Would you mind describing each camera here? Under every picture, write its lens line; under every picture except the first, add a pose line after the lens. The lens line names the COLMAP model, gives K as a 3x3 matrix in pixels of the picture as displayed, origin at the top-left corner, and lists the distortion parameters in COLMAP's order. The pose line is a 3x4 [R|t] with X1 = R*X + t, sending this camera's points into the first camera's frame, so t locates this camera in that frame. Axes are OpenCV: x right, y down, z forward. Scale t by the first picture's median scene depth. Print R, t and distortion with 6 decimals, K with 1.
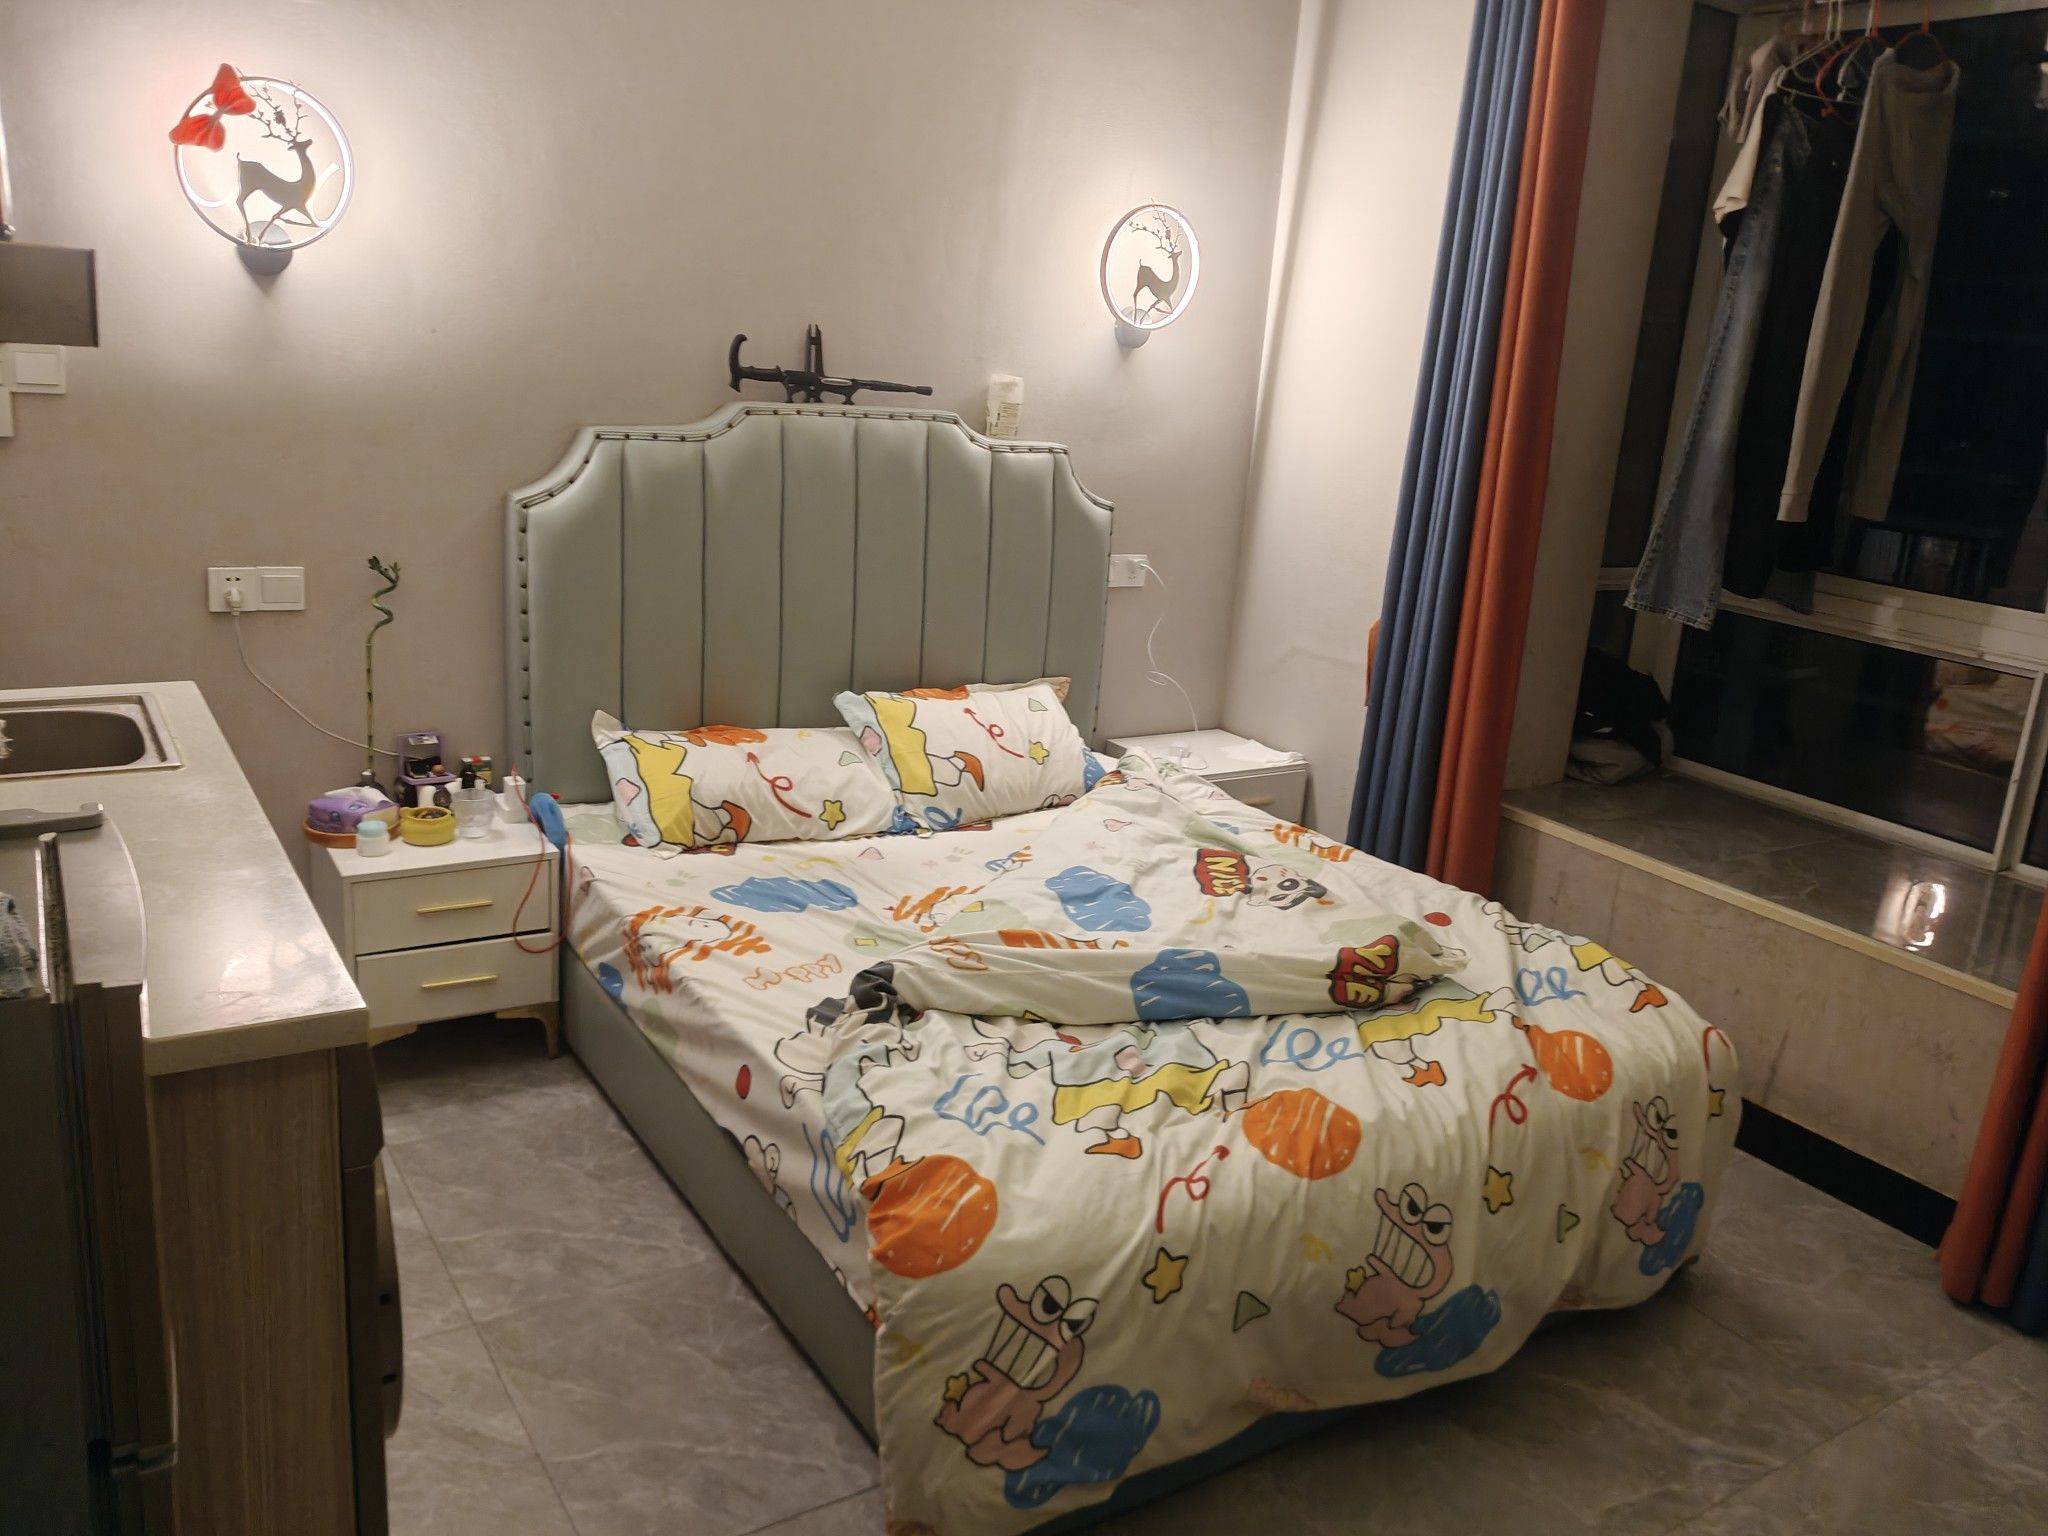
lens RADIAL K [[1588.9, 0, 1056.8], [0, 1588.9, 757.2], [0, 0, 1]] dist [0.102707, -0.234040]
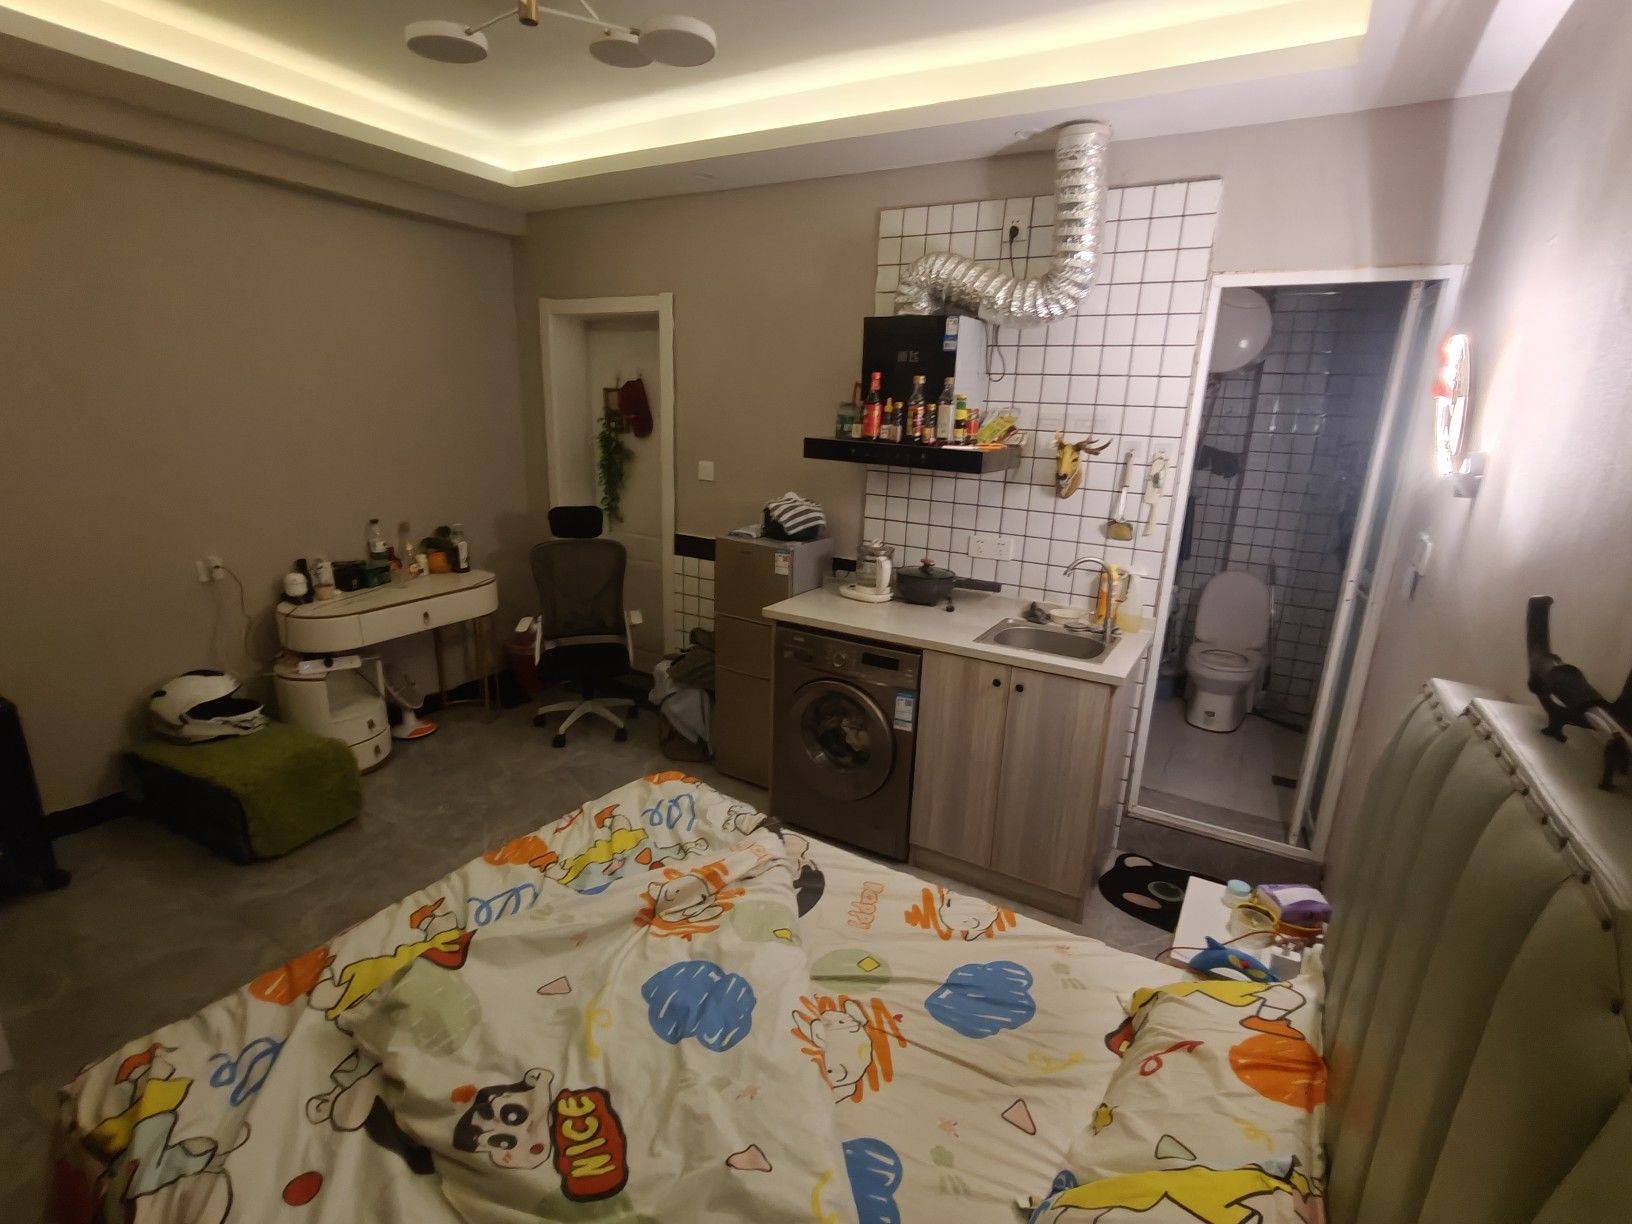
lens RADIAL K [[778.3, 0, 811.7], [0, 778.3, 617.8], [0, 0, 1]] dist [-0.001567, -0.000095]
pose [[-0.893143, 0.010083, -0.449660, 0.190261], [-0.214455, 0.869241, 0.445455, -0.380919], [0.395354, 0.494286, -0.774194, 1.306153]]
